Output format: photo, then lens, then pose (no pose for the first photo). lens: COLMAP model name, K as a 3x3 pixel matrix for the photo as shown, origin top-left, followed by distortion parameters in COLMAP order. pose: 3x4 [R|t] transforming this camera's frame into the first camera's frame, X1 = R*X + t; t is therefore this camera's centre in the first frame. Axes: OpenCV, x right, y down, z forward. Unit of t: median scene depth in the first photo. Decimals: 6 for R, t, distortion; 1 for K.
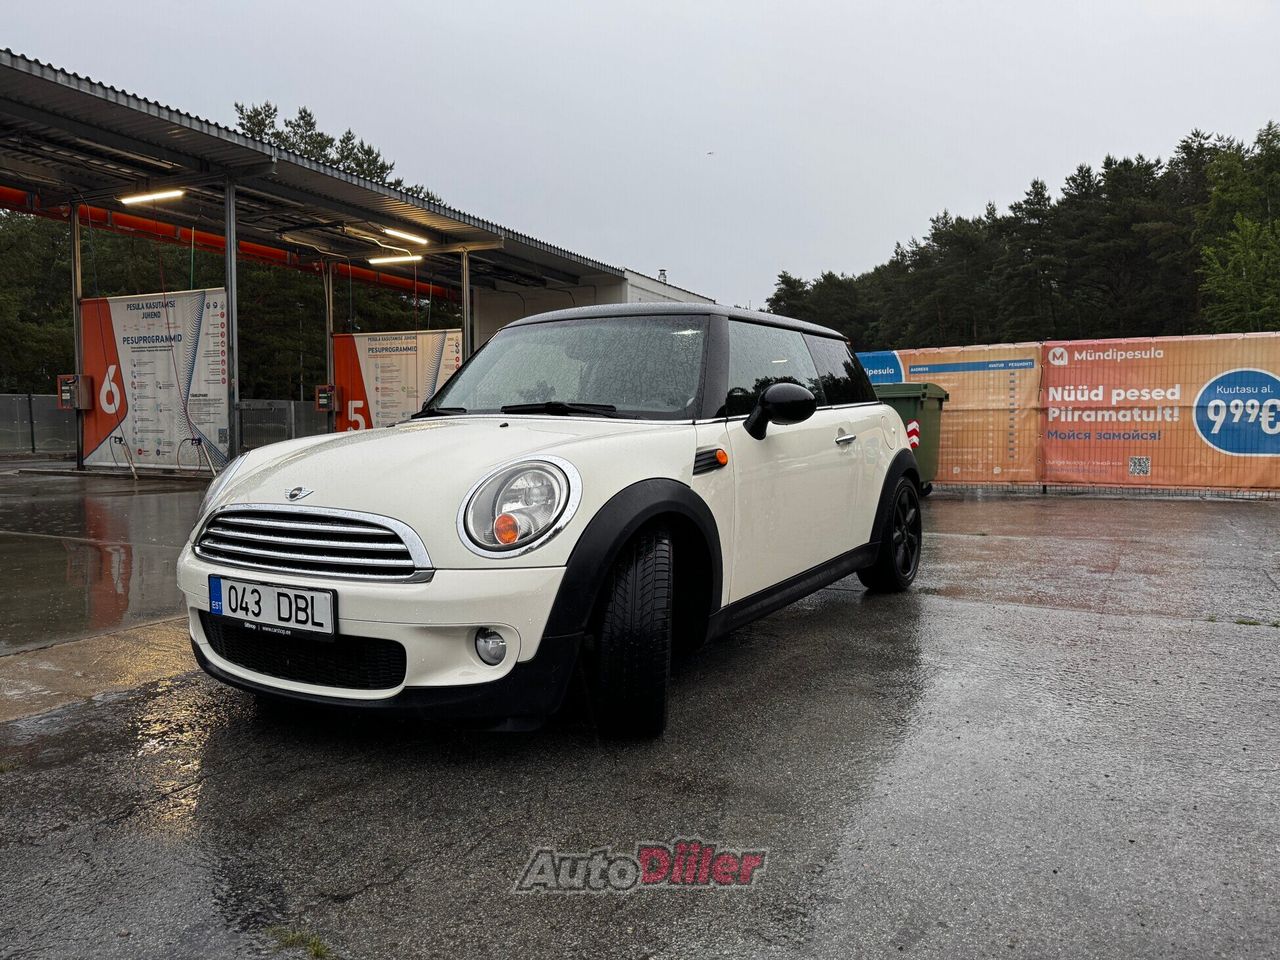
lens RADIAL K [[920.1, 0, 643.9], [0, 920.1, 479.5], [0, 0, 1]] dist [0.019979, -0.009448]
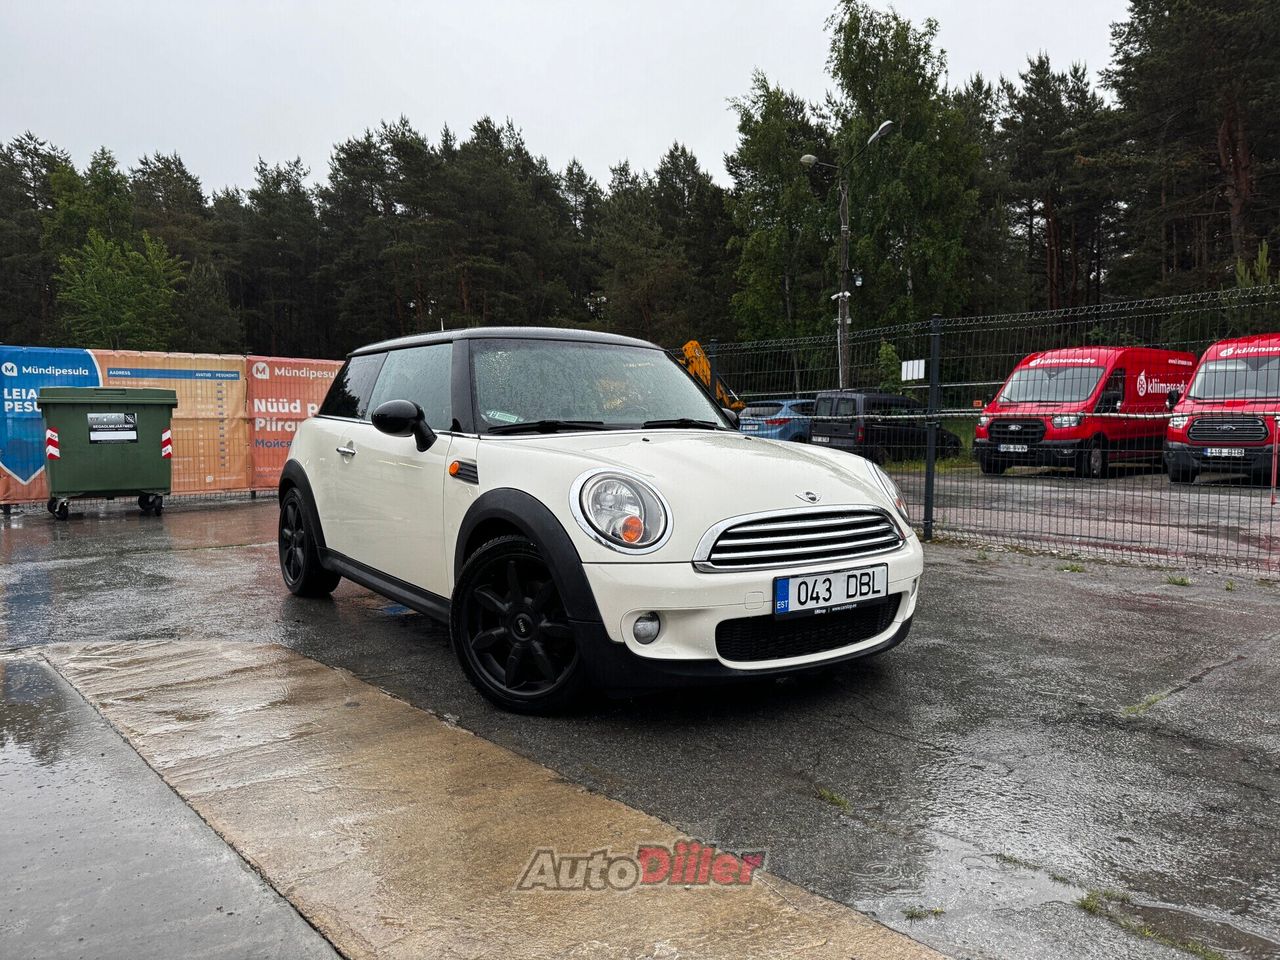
lens RADIAL K [[920.1, 0, 647.1], [0, 920.1, 478.3], [0, 0, 1]] dist [0.019979, -0.009448]
pose [[0.366464, -0.042318, 0.929469, -0.390042], [0.050927, 0.998380, 0.025376, -0.012284], [-0.929037, 0.038035, 0.368026, 0.190039]]
